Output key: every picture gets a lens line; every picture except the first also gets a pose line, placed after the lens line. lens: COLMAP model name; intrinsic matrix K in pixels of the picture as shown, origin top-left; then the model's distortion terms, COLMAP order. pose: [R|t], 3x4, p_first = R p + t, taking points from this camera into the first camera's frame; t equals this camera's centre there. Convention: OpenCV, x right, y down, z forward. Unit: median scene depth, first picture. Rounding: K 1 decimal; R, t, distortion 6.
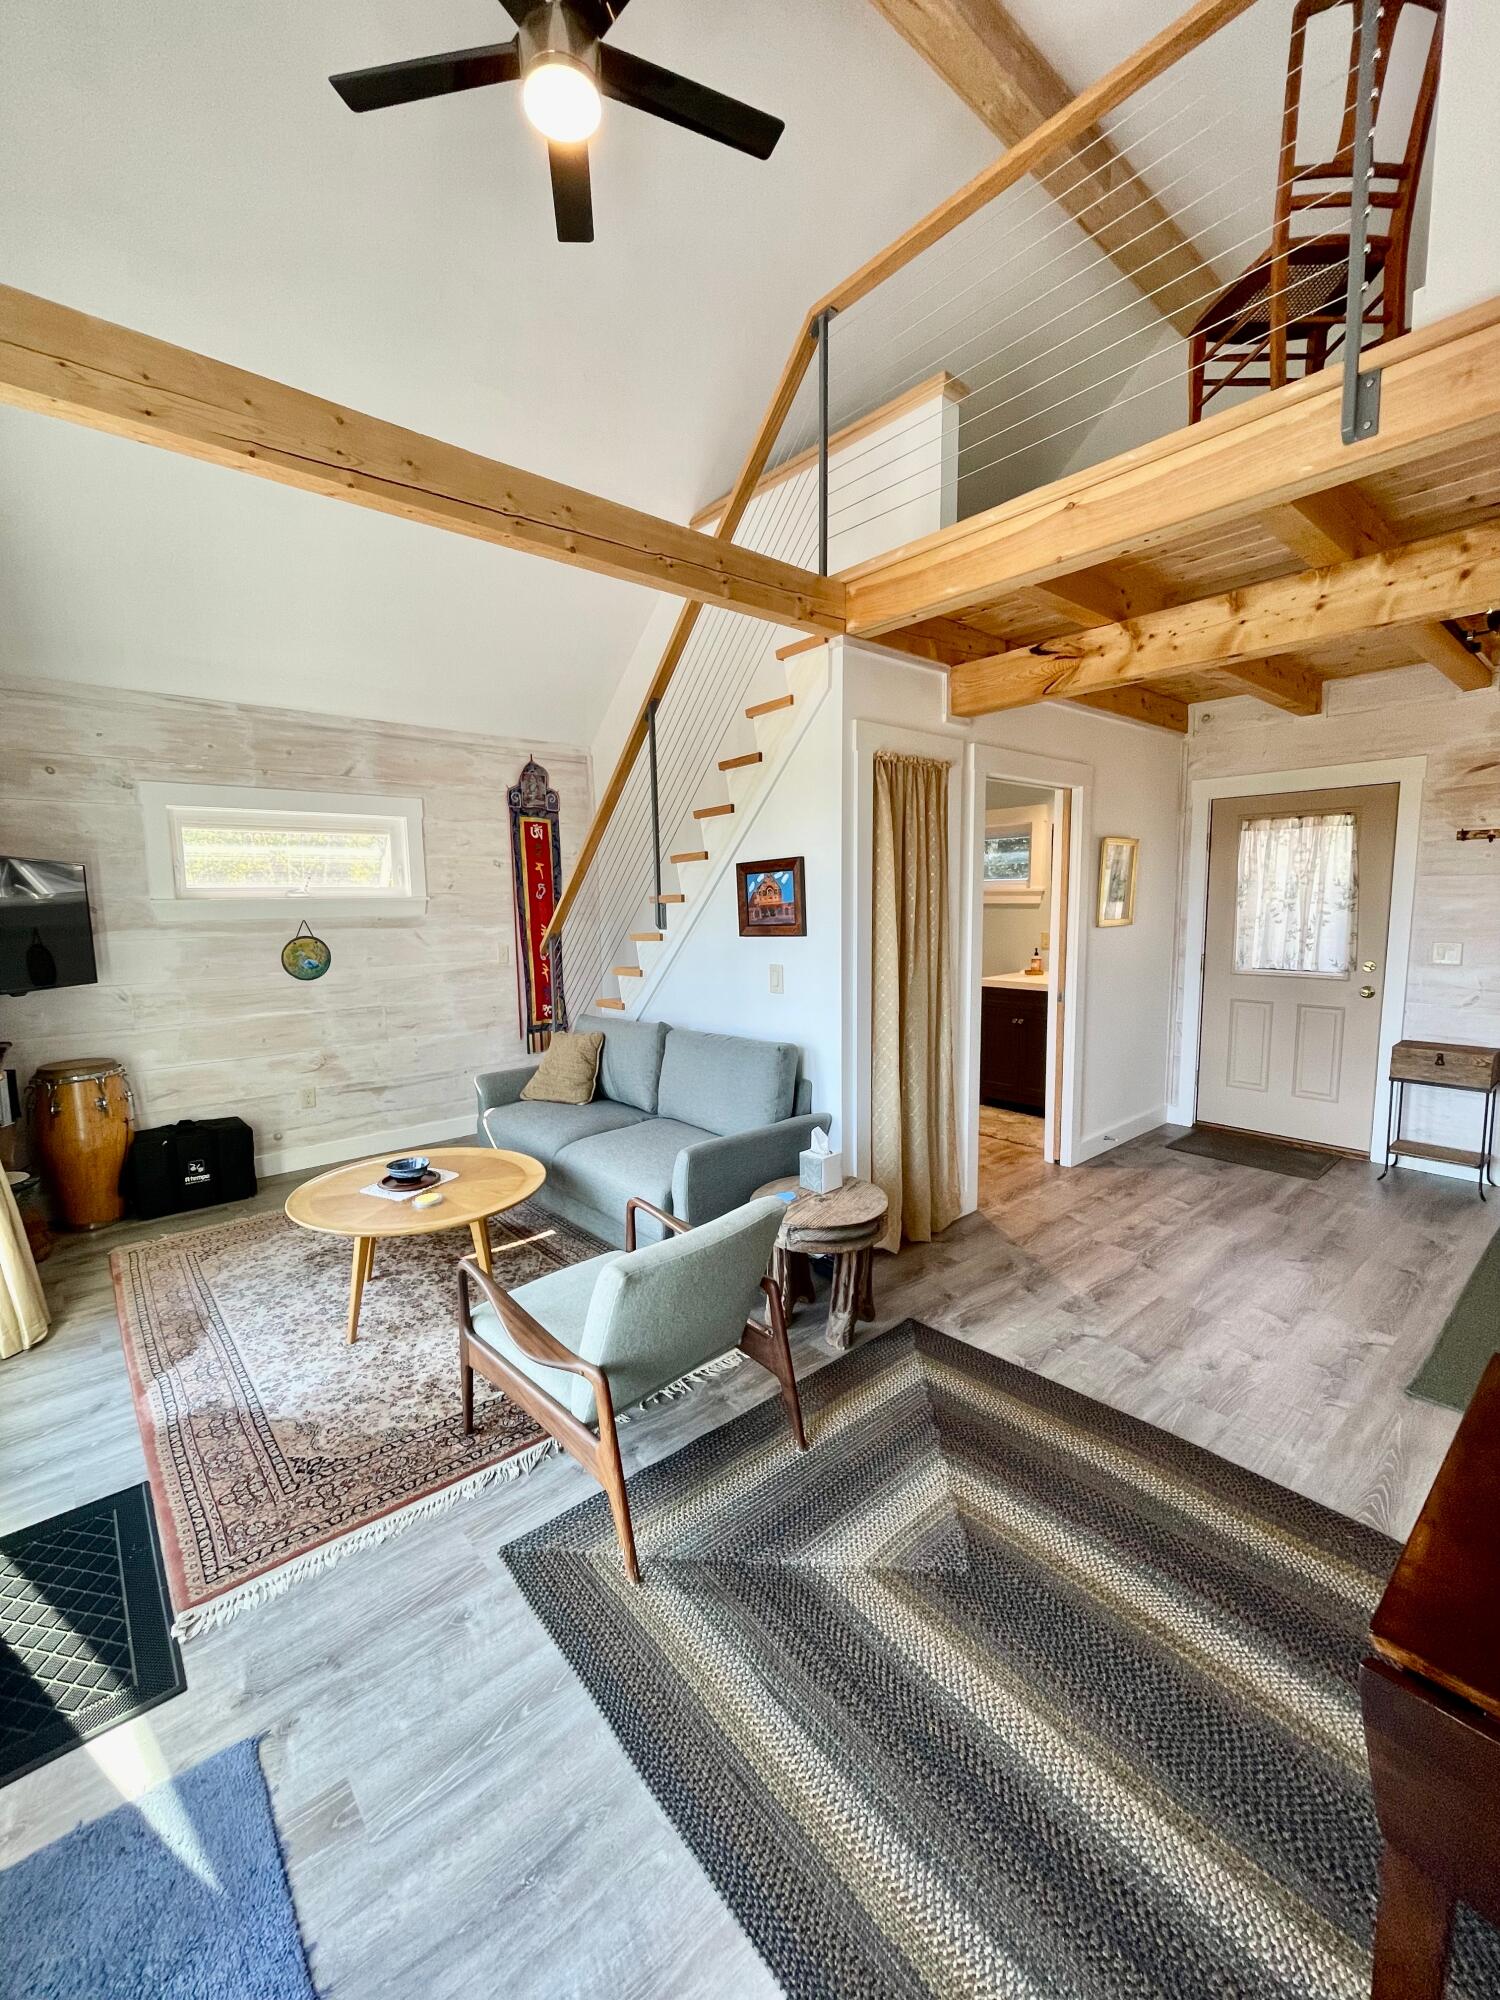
lens RADIAL K [[805.8, 0, 752.1], [0, 805.8, 998.6], [0, 0, 1]] dist [-0.000387, -0.000585]
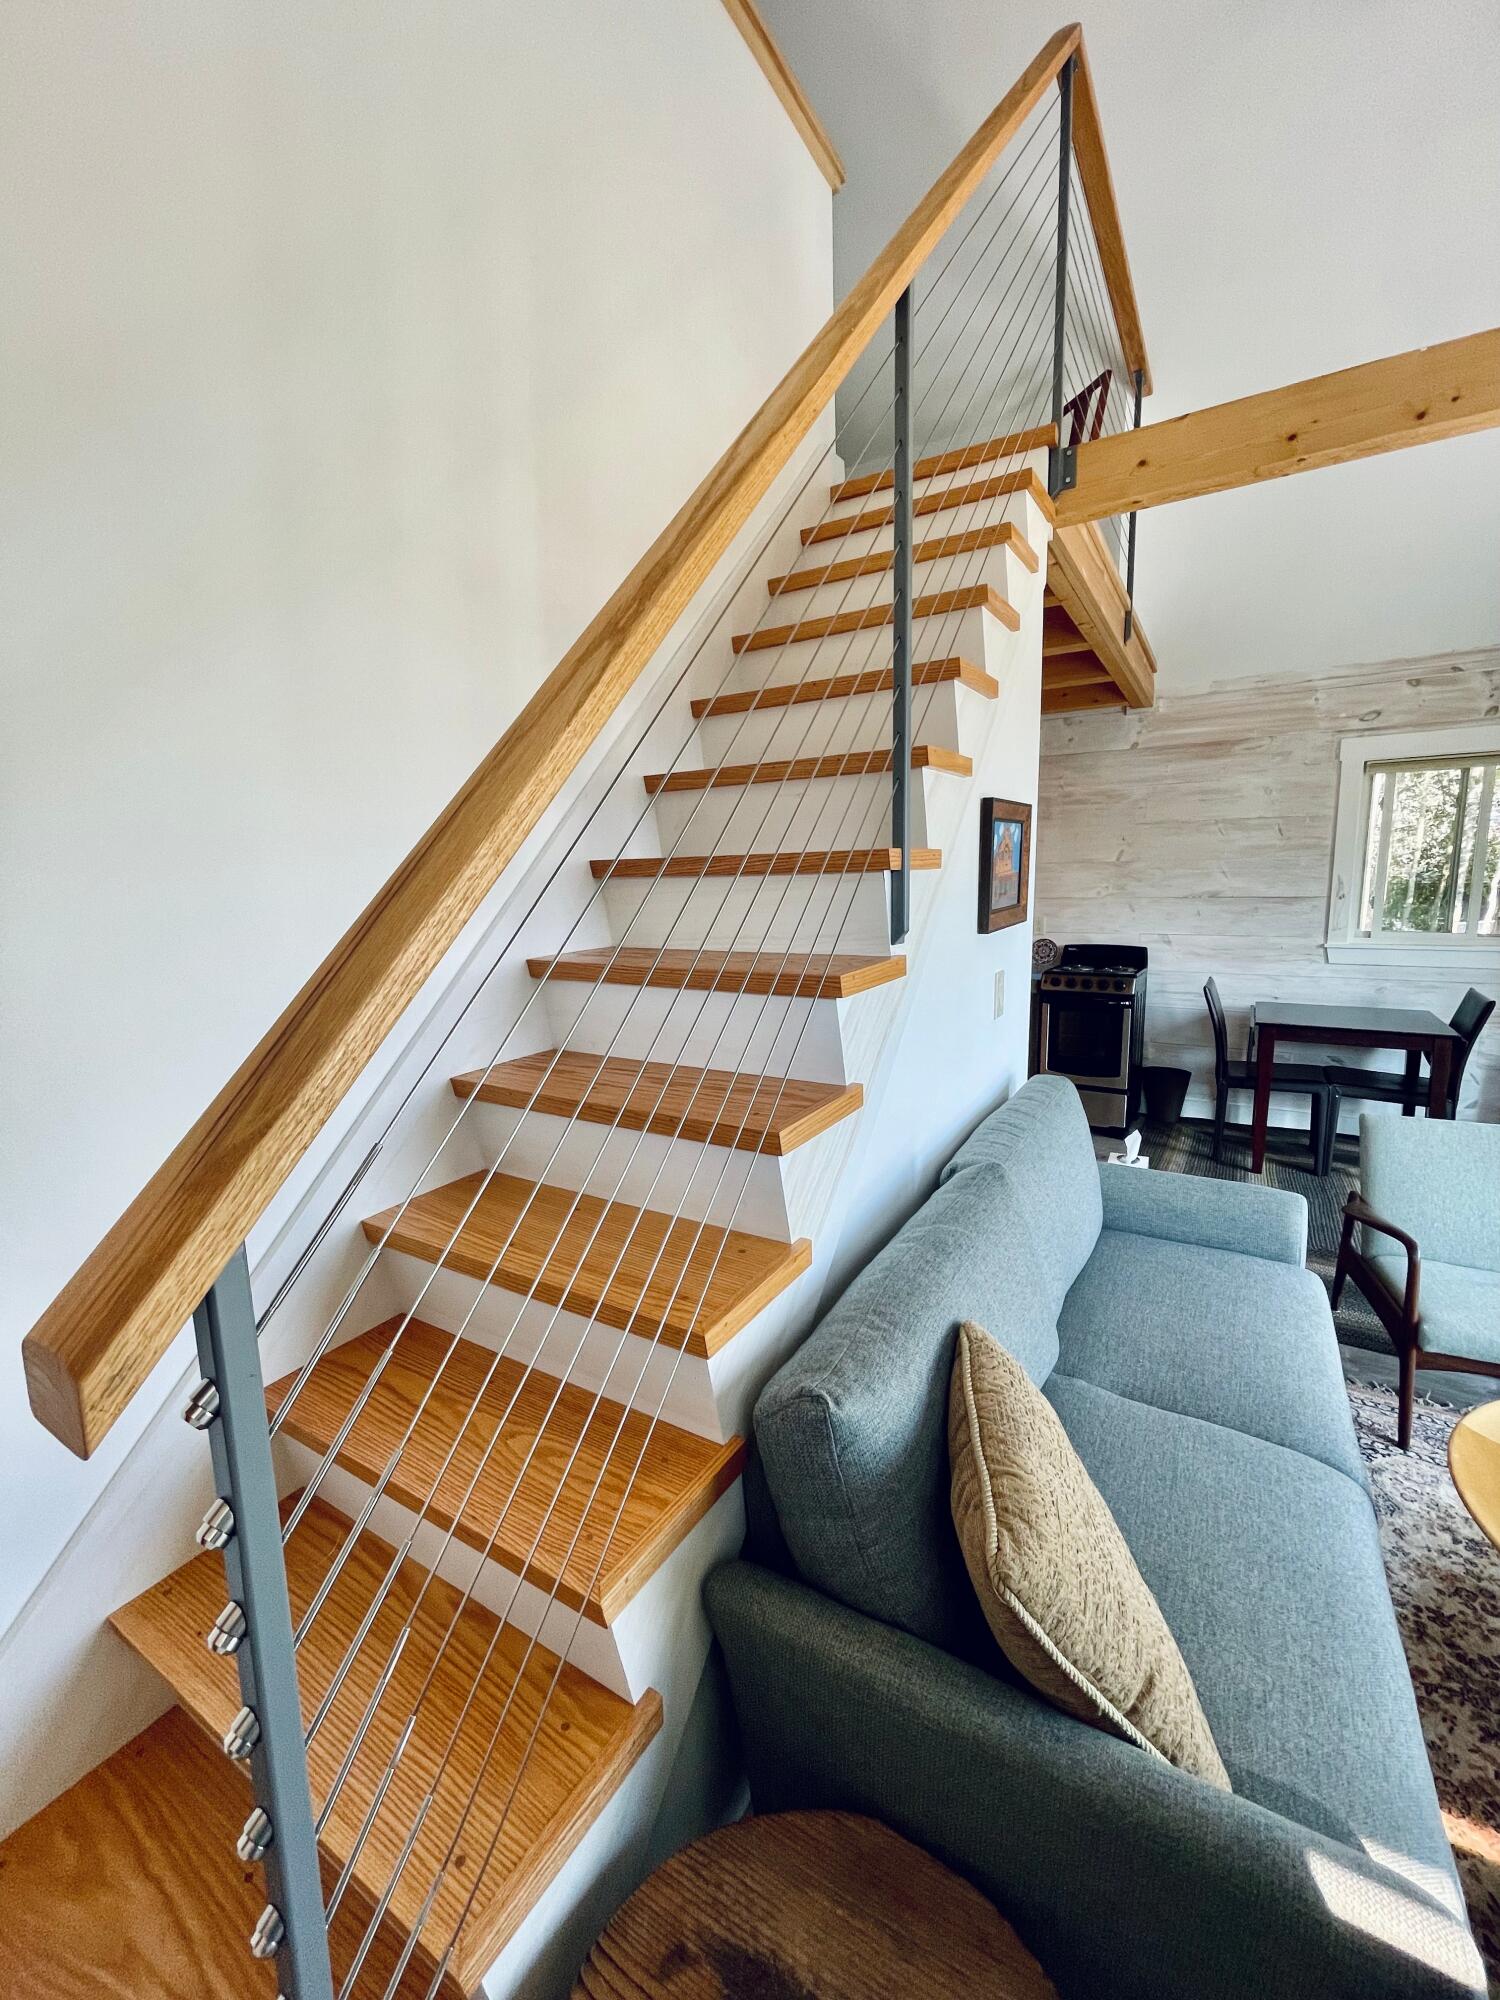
lens RADIAL K [[805.8, 0, 751.3], [0, 805.8, 988.1], [0, 0, 1]] dist [-0.000387, -0.000585]
pose [[-0.301511, -0.107038, 0.947435, -0.522459], [0.133402, 0.979169, 0.153077, -0.155361], [-0.944084, 0.172544, -0.280951, 1.402712]]
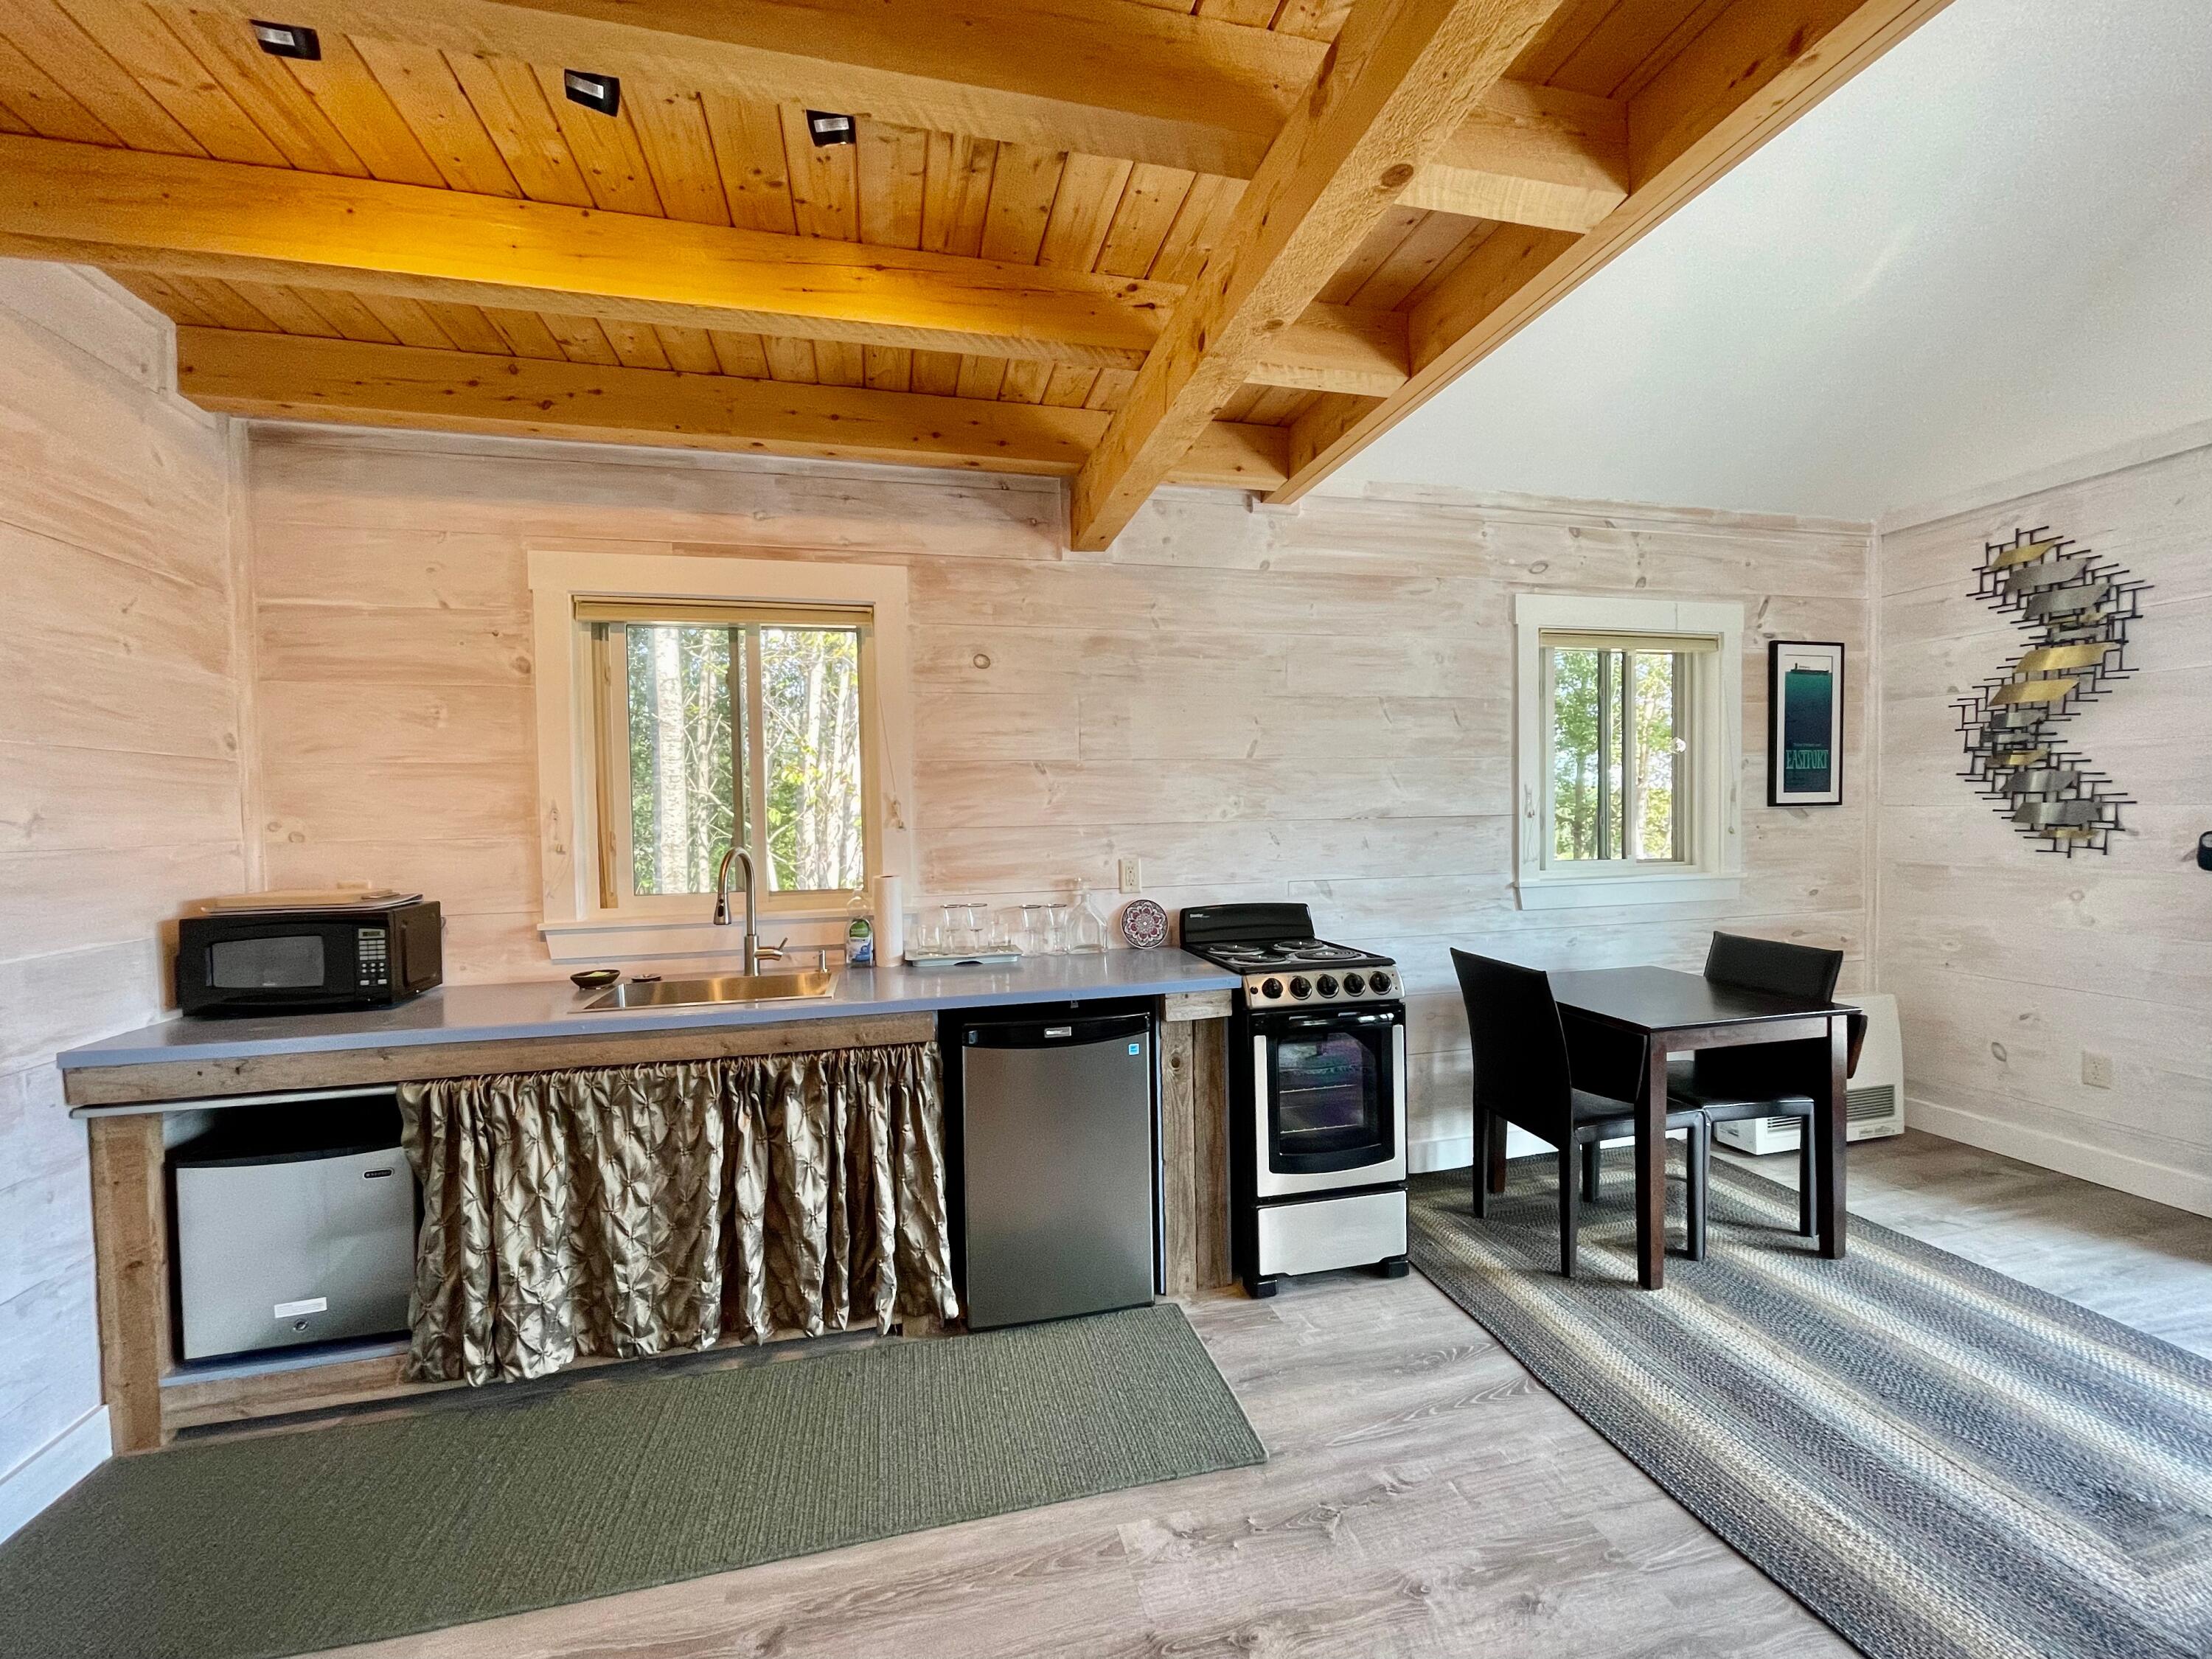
lens RADIAL K [[891.2, 0, 1101.4], [0, 891.2, 835.1], [0, 0, 1]] dist [-0.000387, -0.000585]
pose [[-0.888298, 0.016778, 0.458960, 0.430118], [0.084877, 0.988116, 0.128153, -0.120761], [-0.451356, 0.152793, -0.879166, 1.222113]]
